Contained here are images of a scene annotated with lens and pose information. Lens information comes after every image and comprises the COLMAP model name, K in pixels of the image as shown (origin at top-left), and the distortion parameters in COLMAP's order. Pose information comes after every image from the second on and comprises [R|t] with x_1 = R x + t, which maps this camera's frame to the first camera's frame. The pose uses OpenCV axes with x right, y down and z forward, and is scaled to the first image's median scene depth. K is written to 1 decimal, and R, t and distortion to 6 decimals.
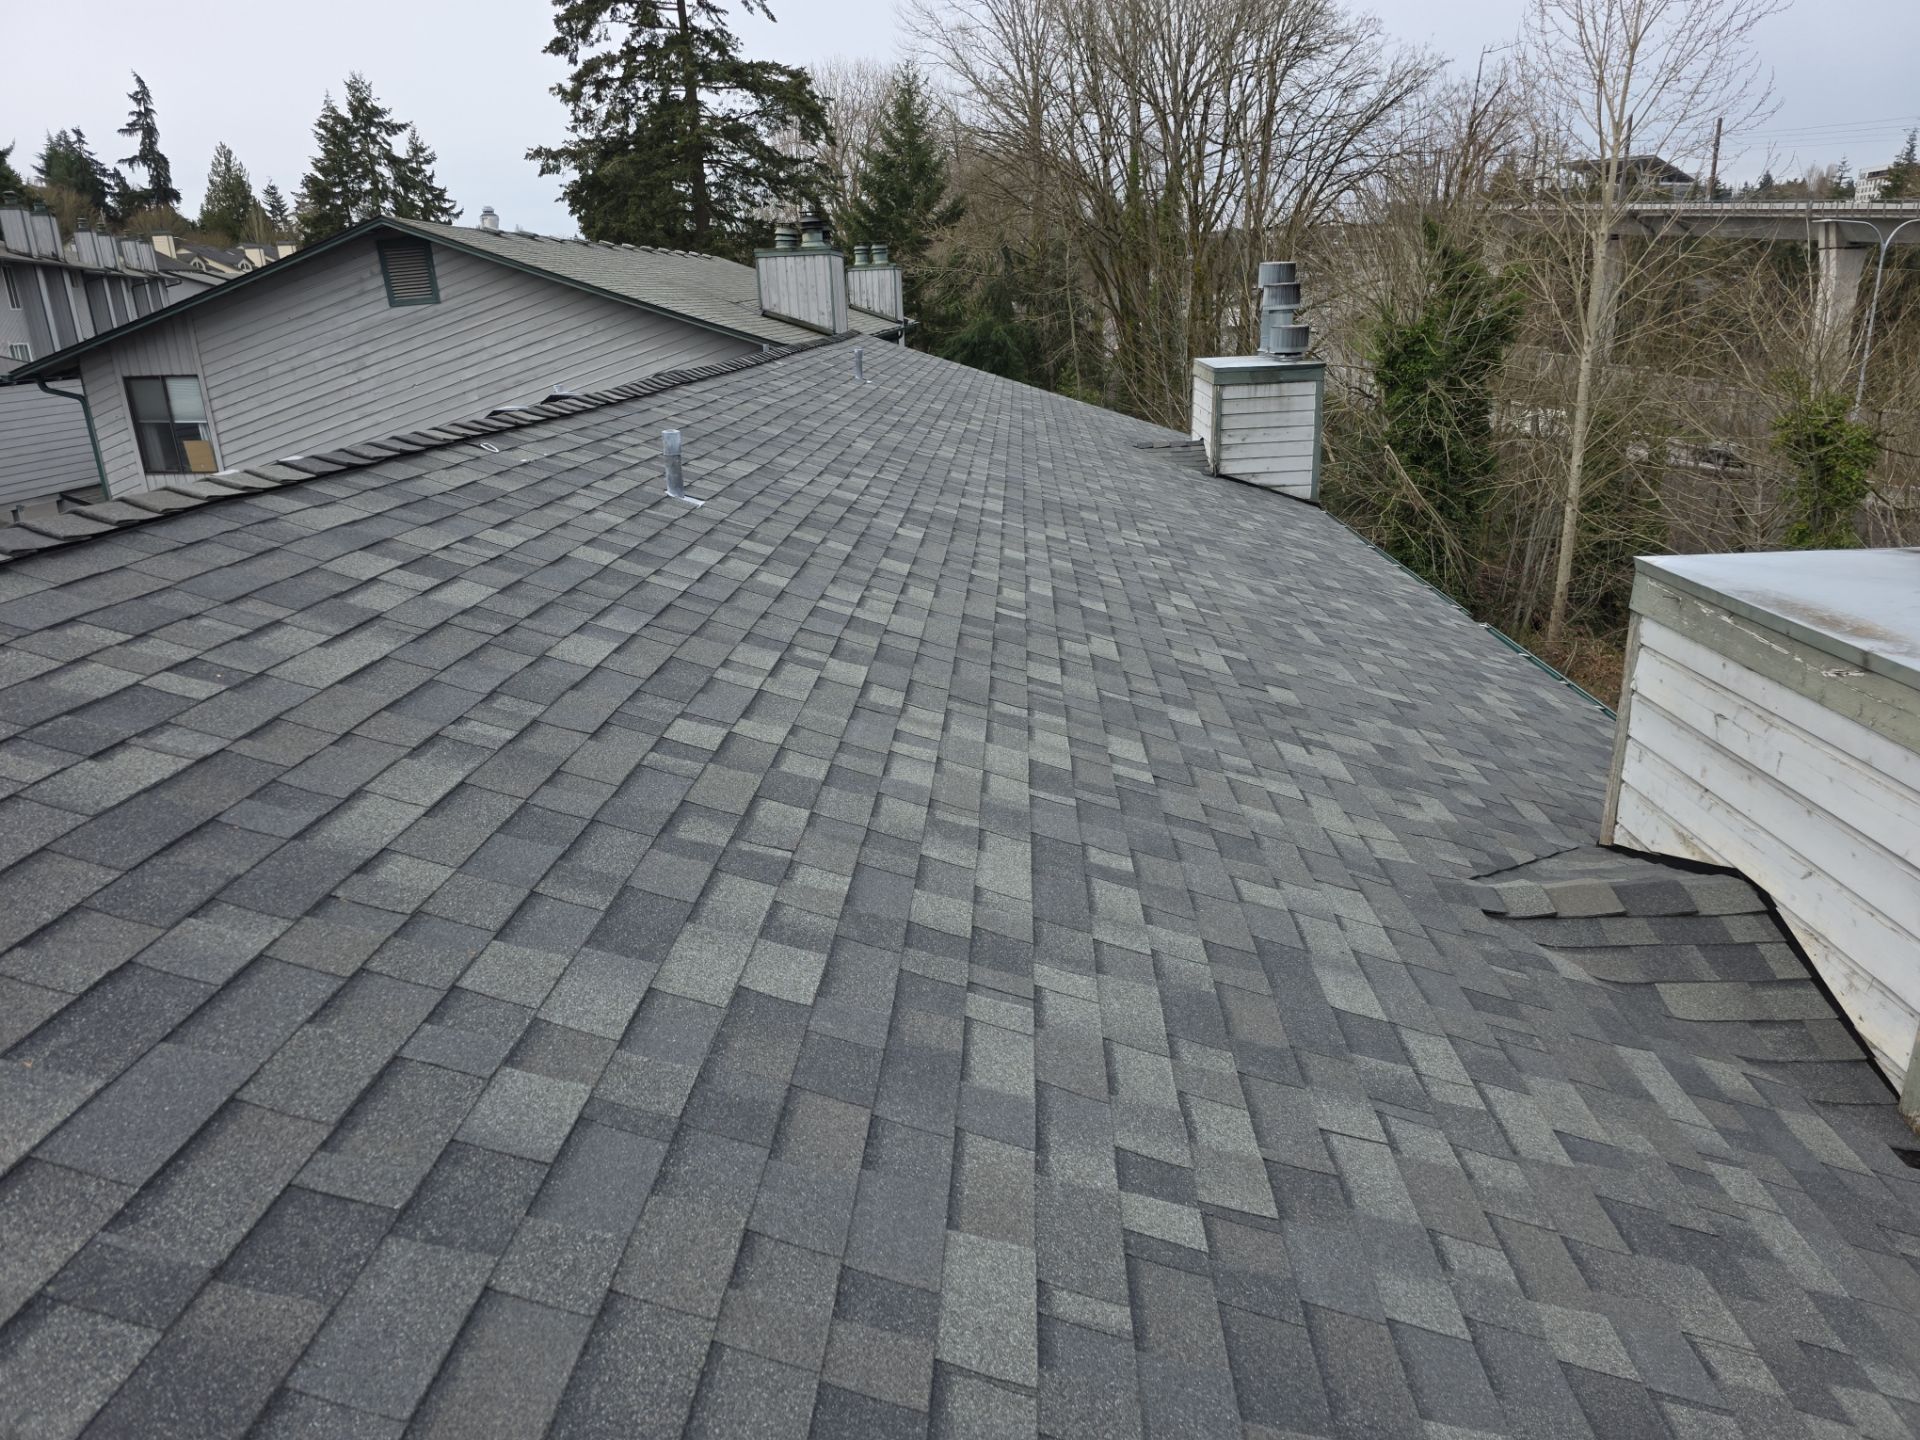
lens RADIAL K [[1360.2, 0, 960.0], [0, 1360.2, 720.0], [0, 0, 1]] dist [0.093352, -0.080276]
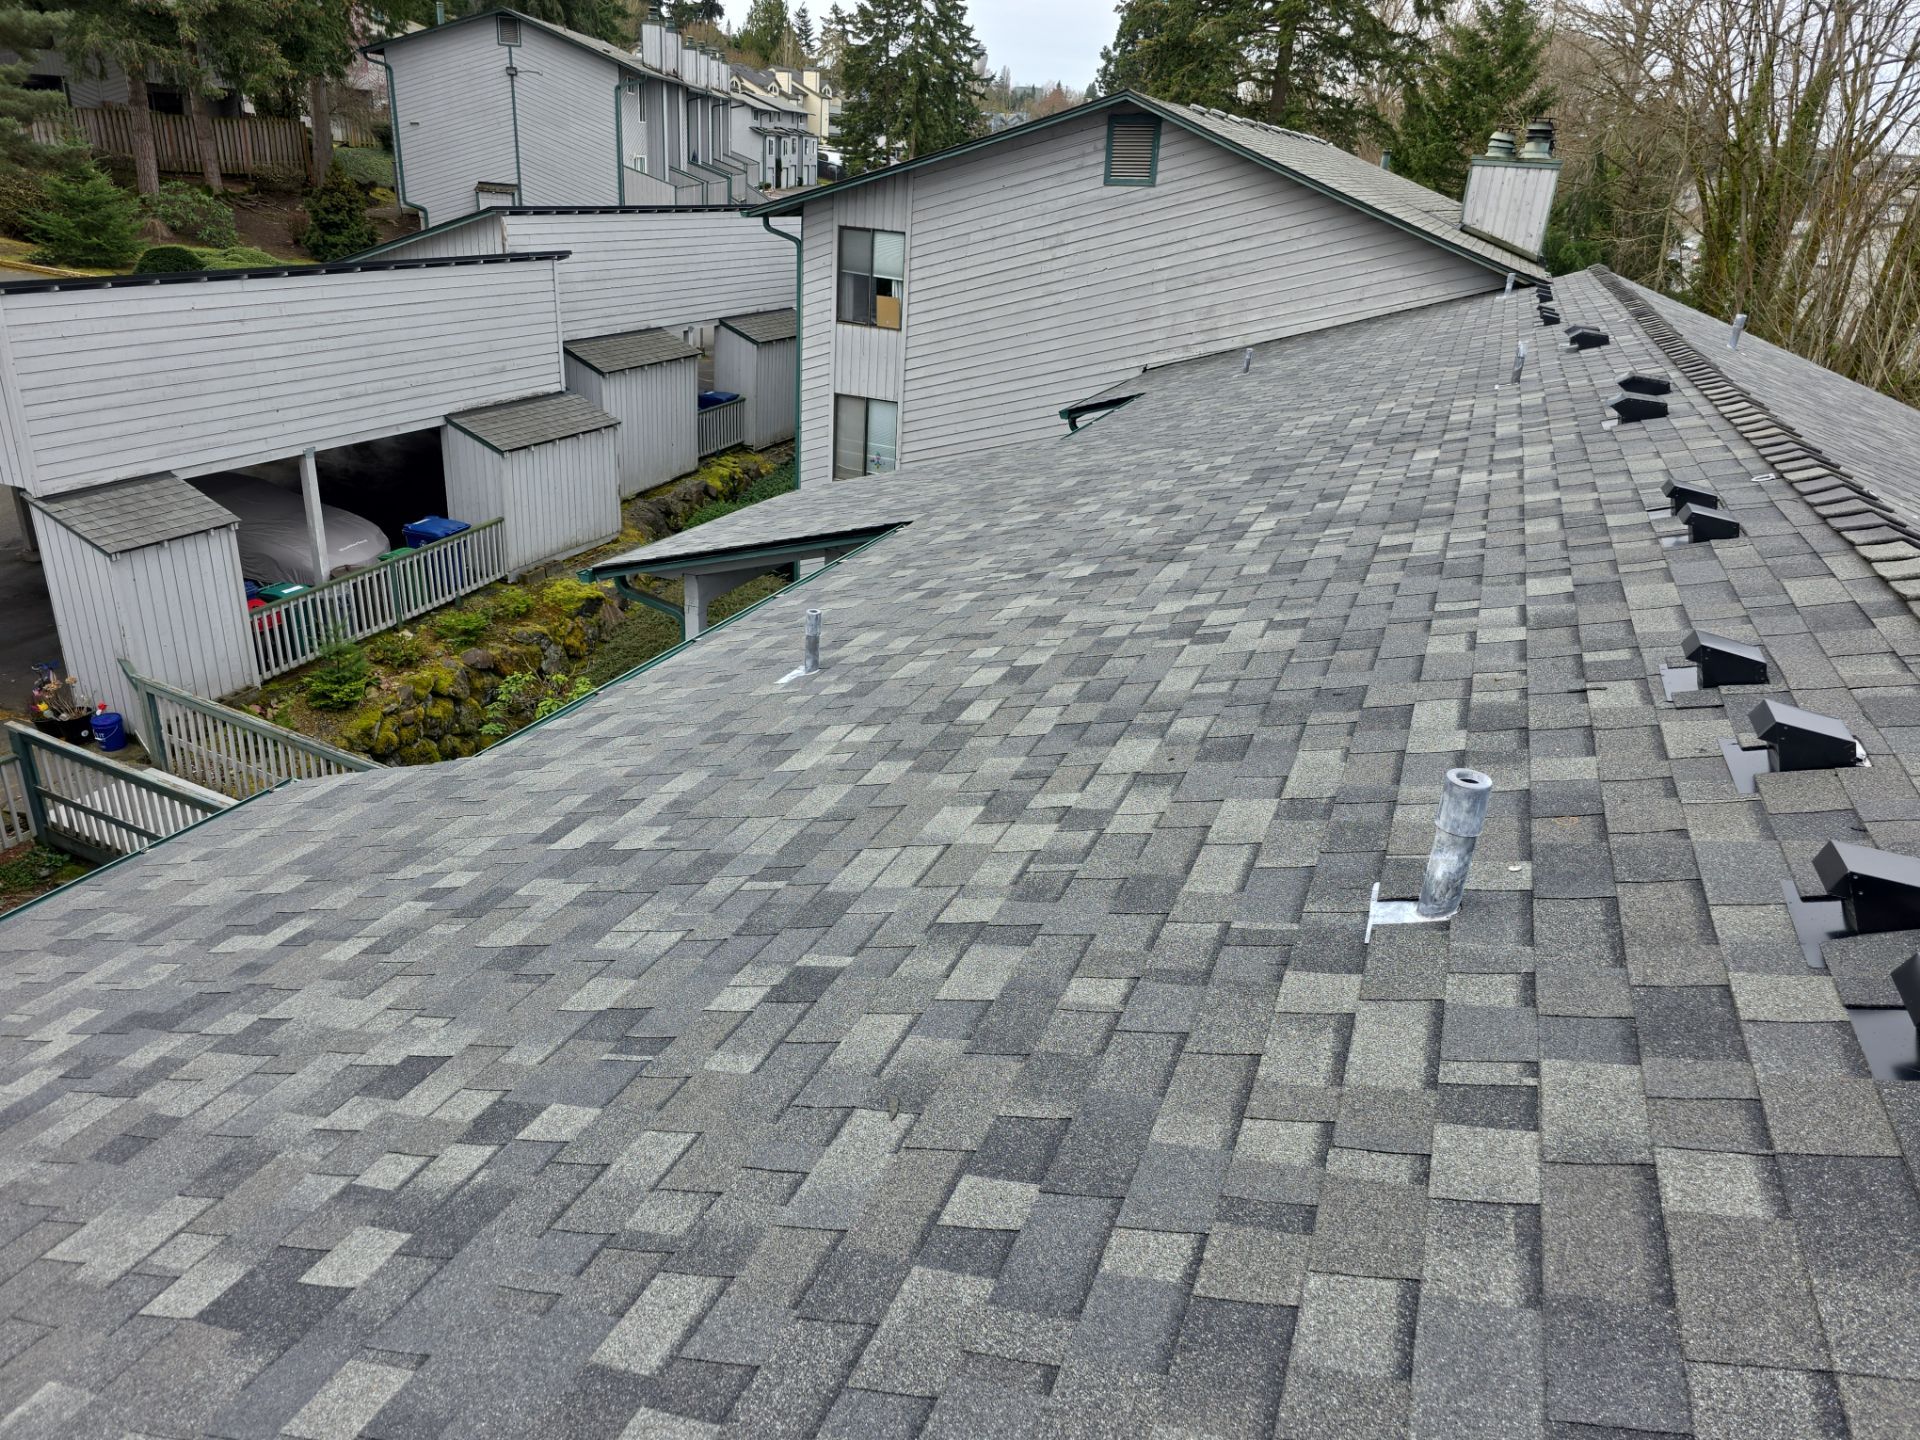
lens RADIAL K [[1348.8, 0, 954.5], [0, 1348.8, 775.4], [0, 0, 1]] dist [0.029096, -0.003062]
pose [[0.944156, 0.224400, -0.241278, -0.125711], [-0.192437, 0.969925, 0.149042, -0.009586], [0.267466, -0.094288, 0.958943, 0.003943]]
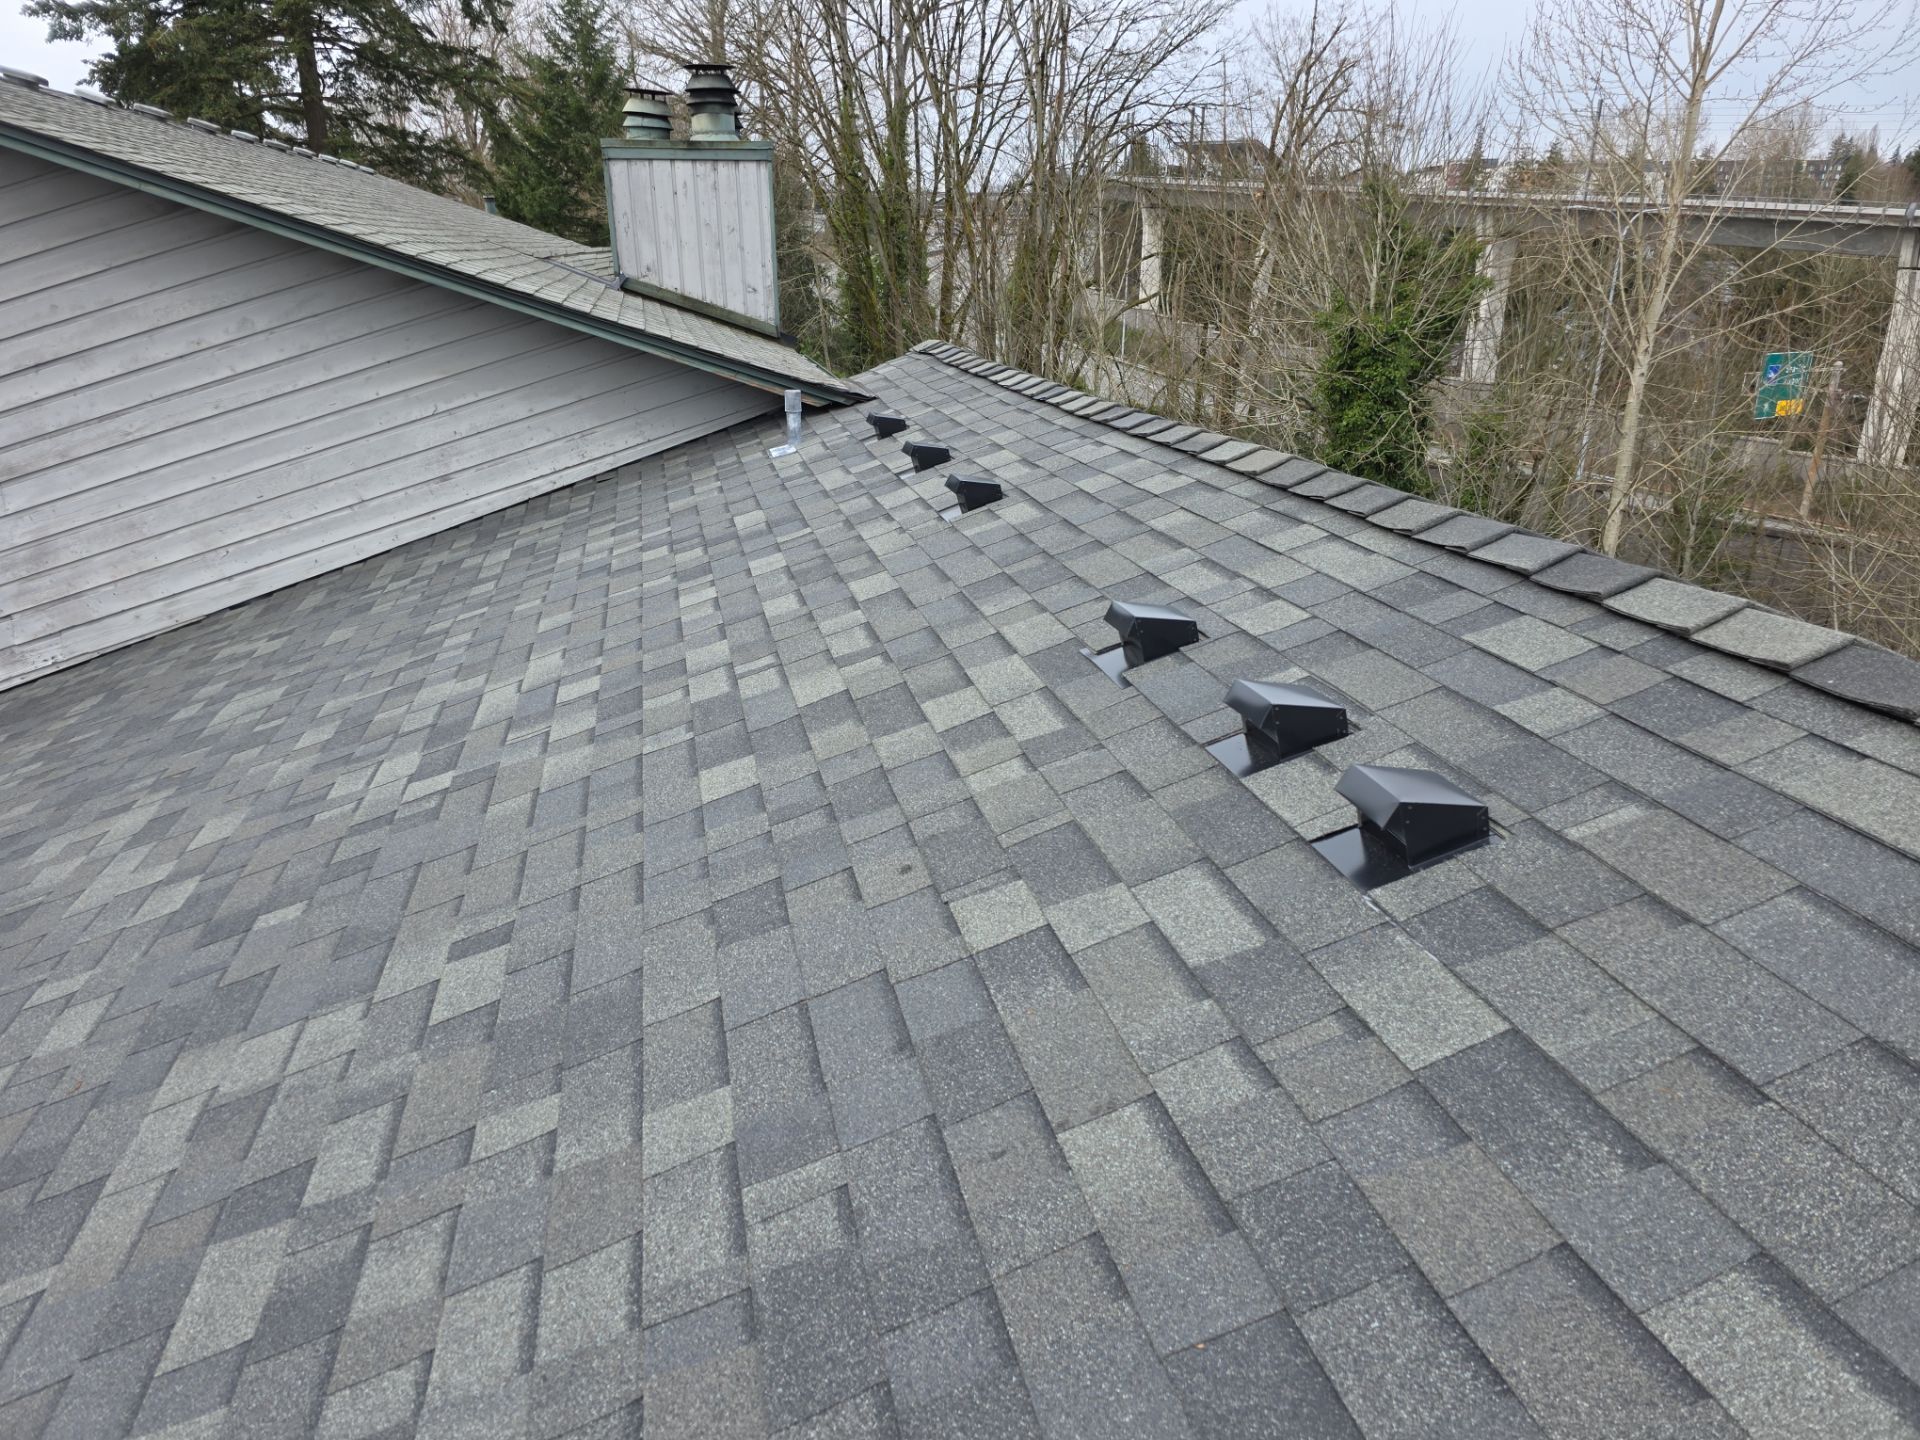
lens RADIAL K [[1348.8, 0, 954.5], [0, 1348.8, 775.4], [0, 0, 1]] dist [0.029096, -0.003062]
pose [[0.965946, -0.055871, 0.252639, -0.124180], [0.038688, 0.996619, 0.072483, -0.125585], [-0.255835, -0.060241, 0.964842, 0.407748]]
